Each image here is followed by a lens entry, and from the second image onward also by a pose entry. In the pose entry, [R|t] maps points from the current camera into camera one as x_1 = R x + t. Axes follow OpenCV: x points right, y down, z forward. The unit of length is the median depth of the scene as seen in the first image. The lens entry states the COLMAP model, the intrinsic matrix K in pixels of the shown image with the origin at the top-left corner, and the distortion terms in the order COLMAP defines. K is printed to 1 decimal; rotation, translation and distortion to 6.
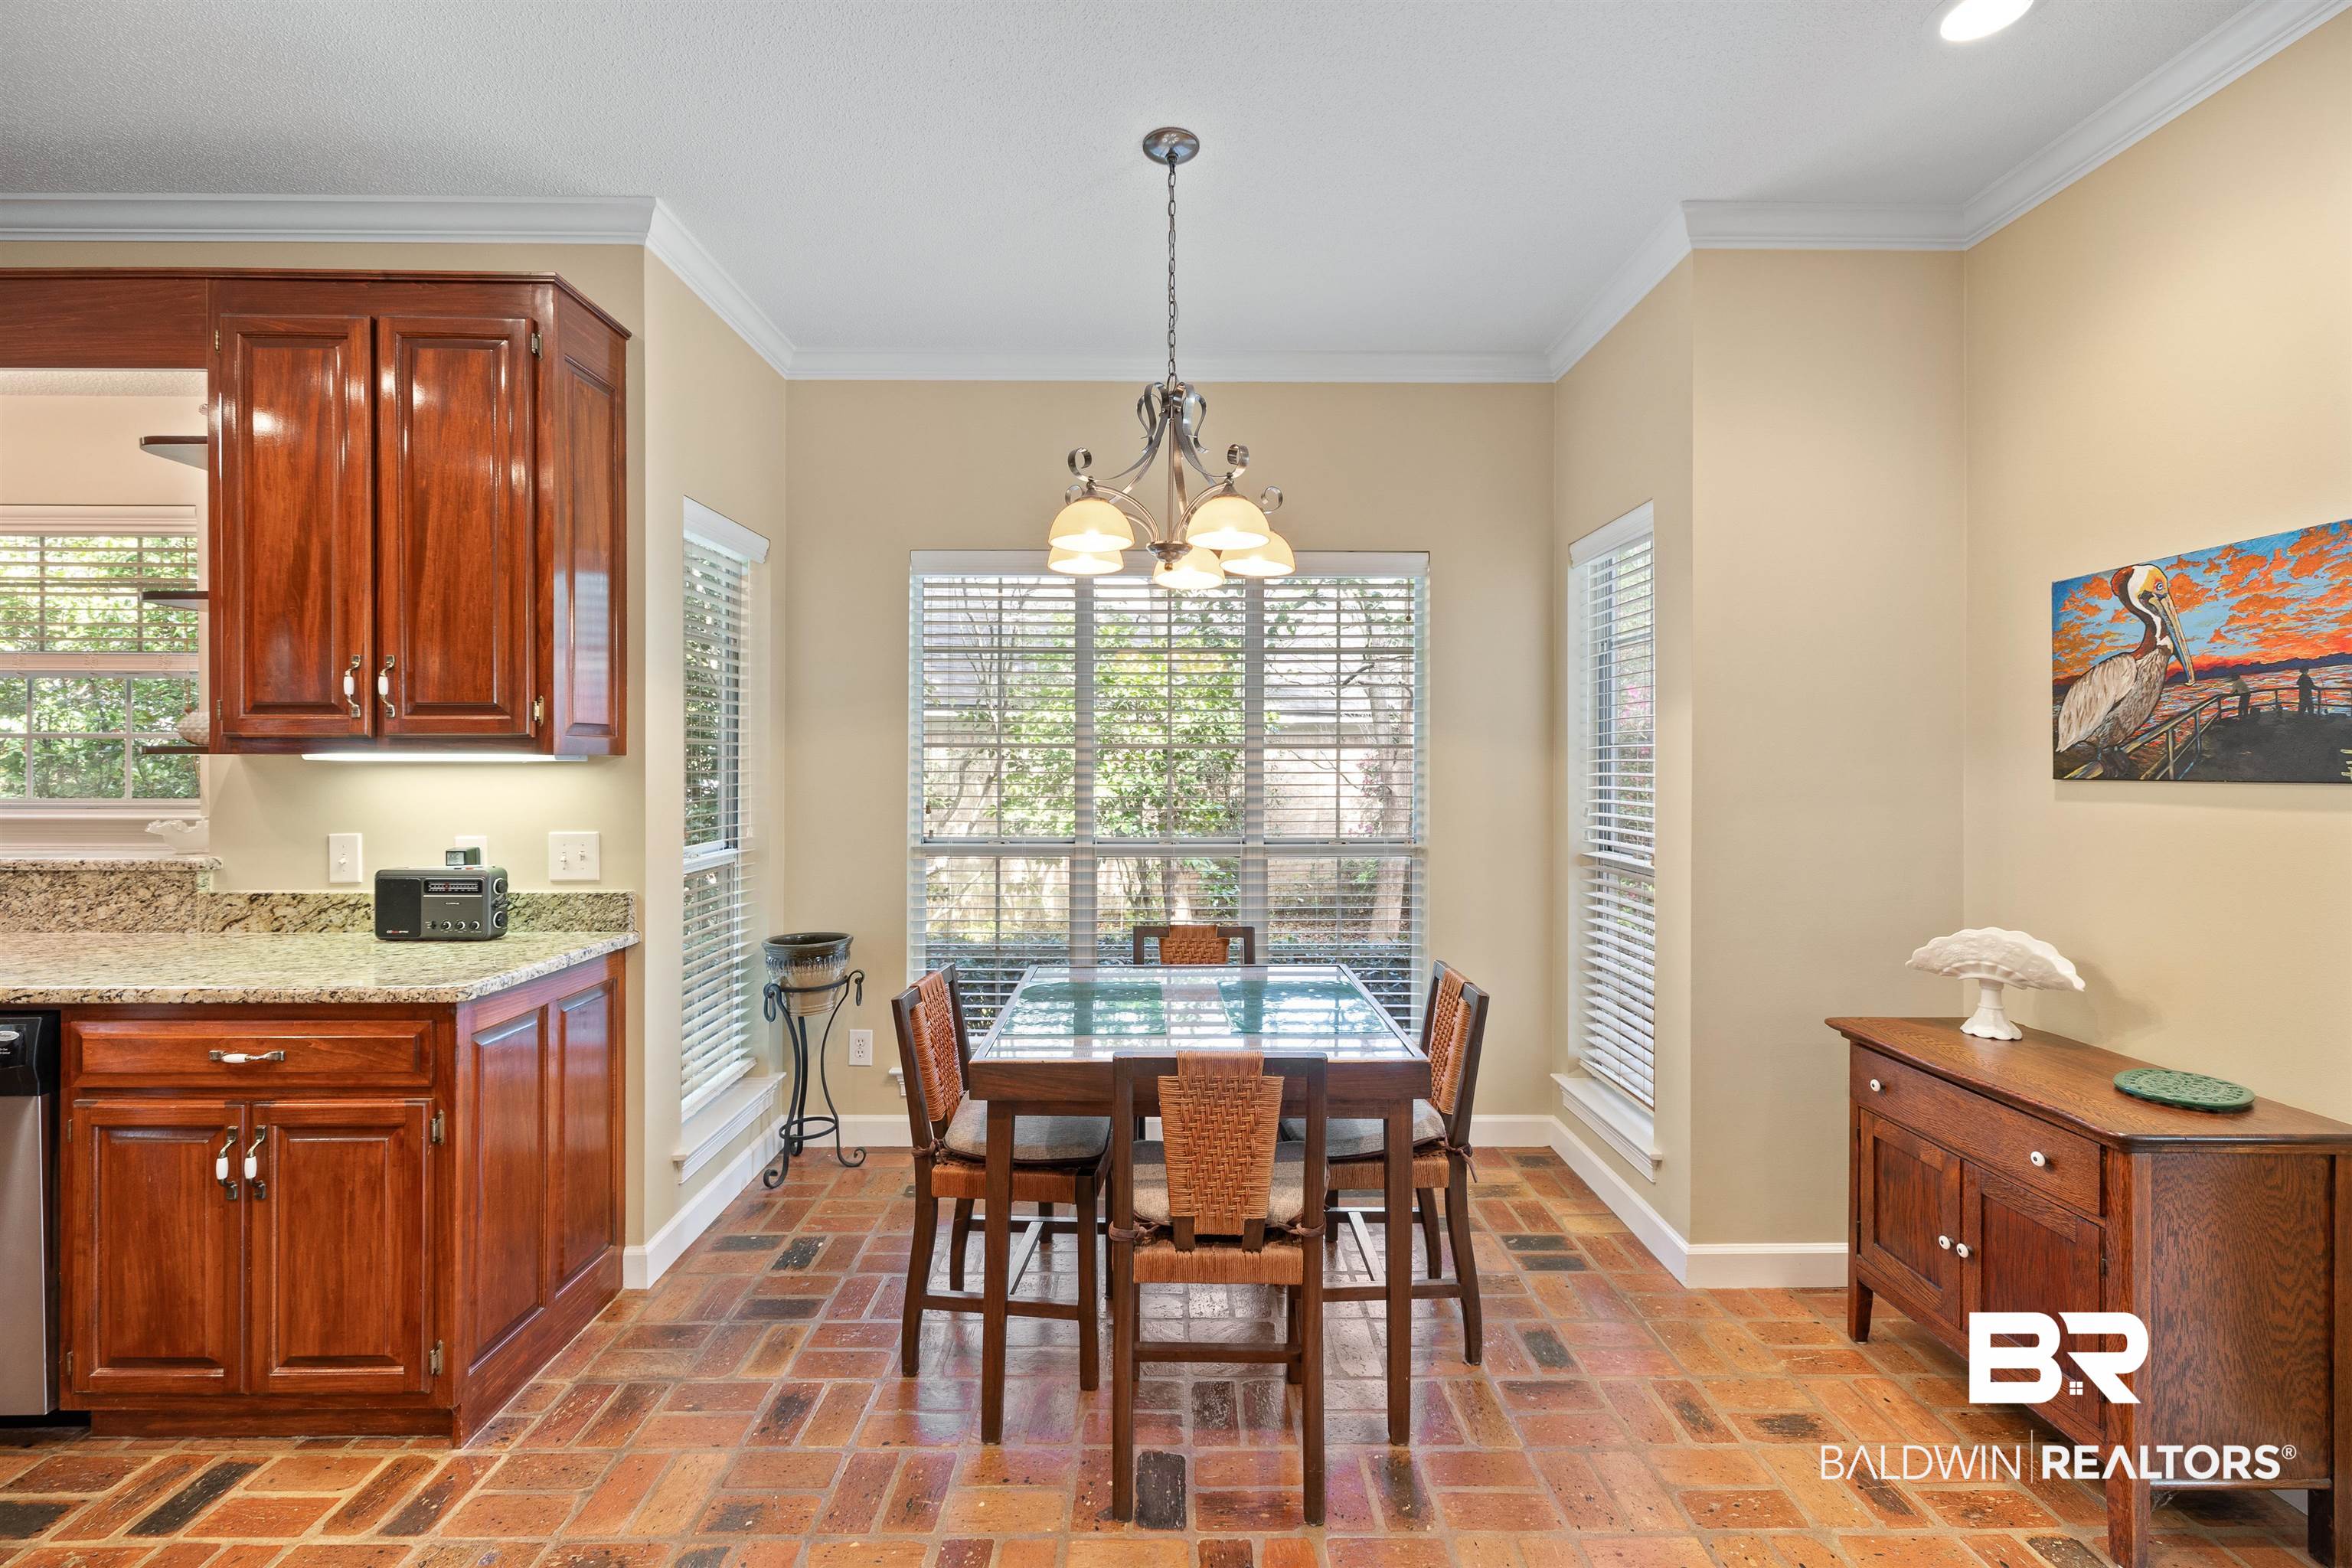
lens RADIAL K [[975.0, 0, 1178.6], [0, 975.0, 765.3], [0, 0, 1]] dist [-0.002051, -0.000471]
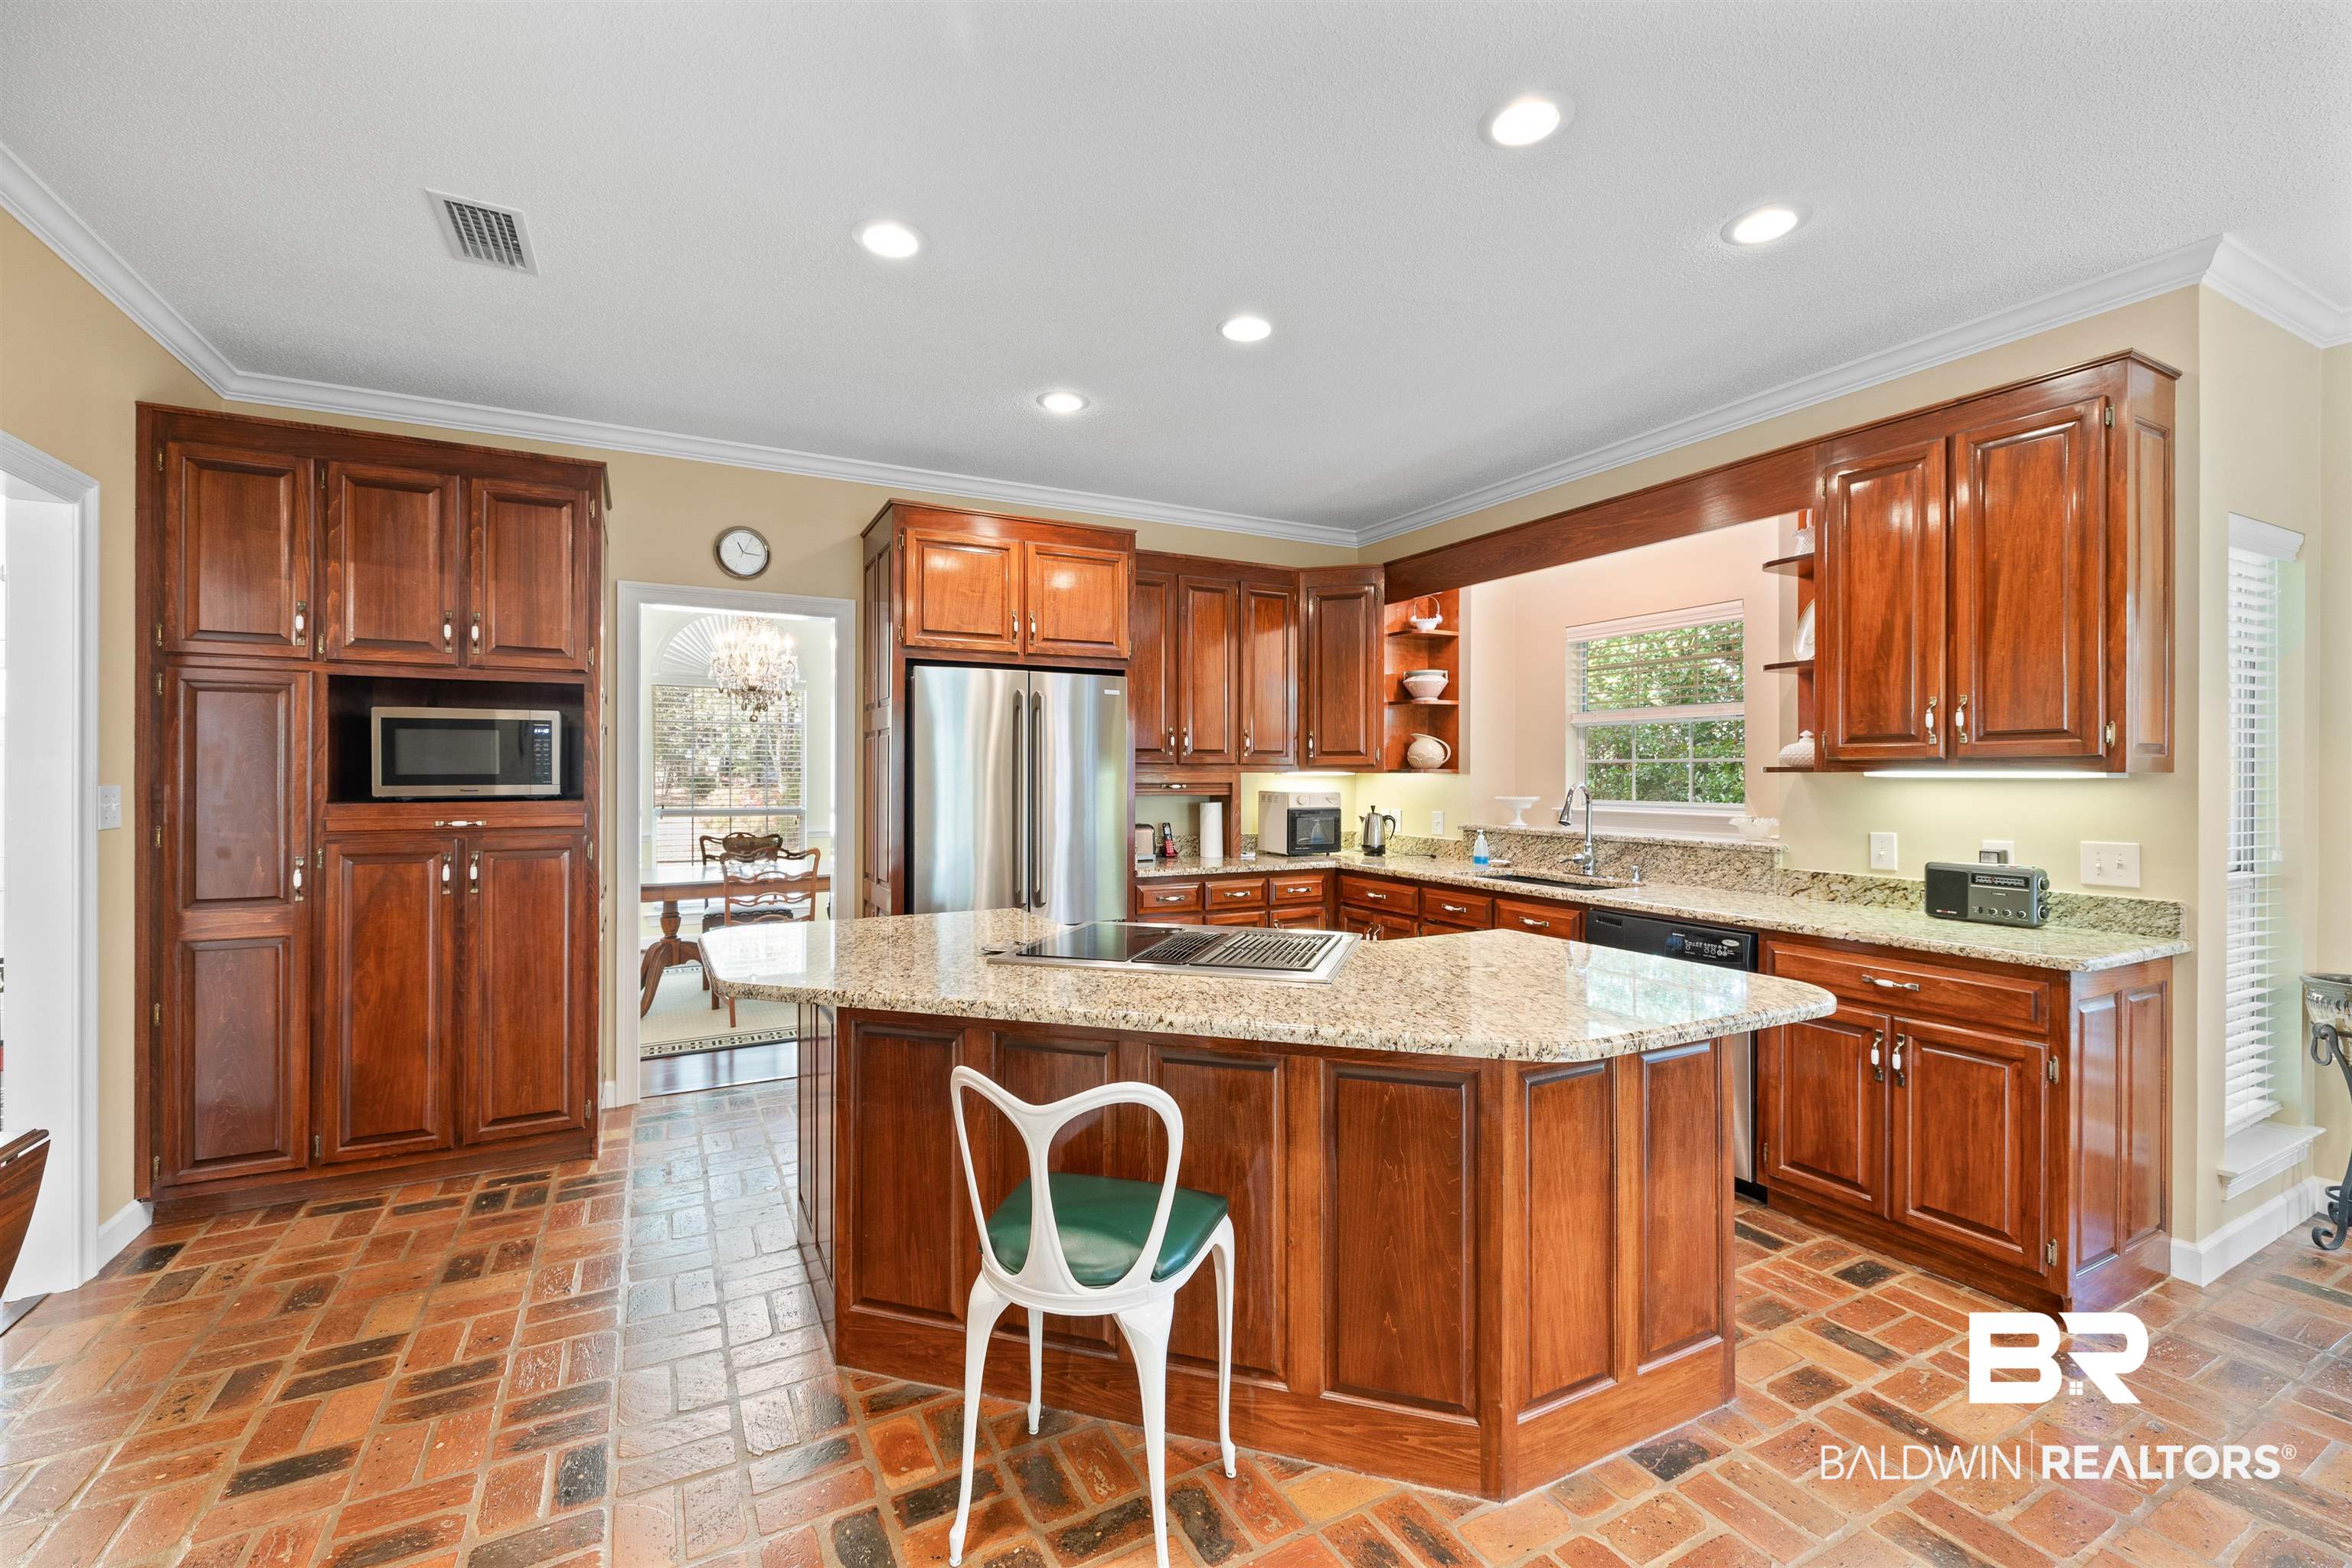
lens RADIAL K [[975.0, 0, 1178.1], [0, 975.0, 775.3], [0, 0, 1]] dist [-0.002051, -0.000471]
pose [[0.456637, 0.000904, -0.889652, -0.139632], [-0.006882, 0.999973, -0.002516, 0.003202], [0.889626, 0.007271, 0.456631, -0.507783]]
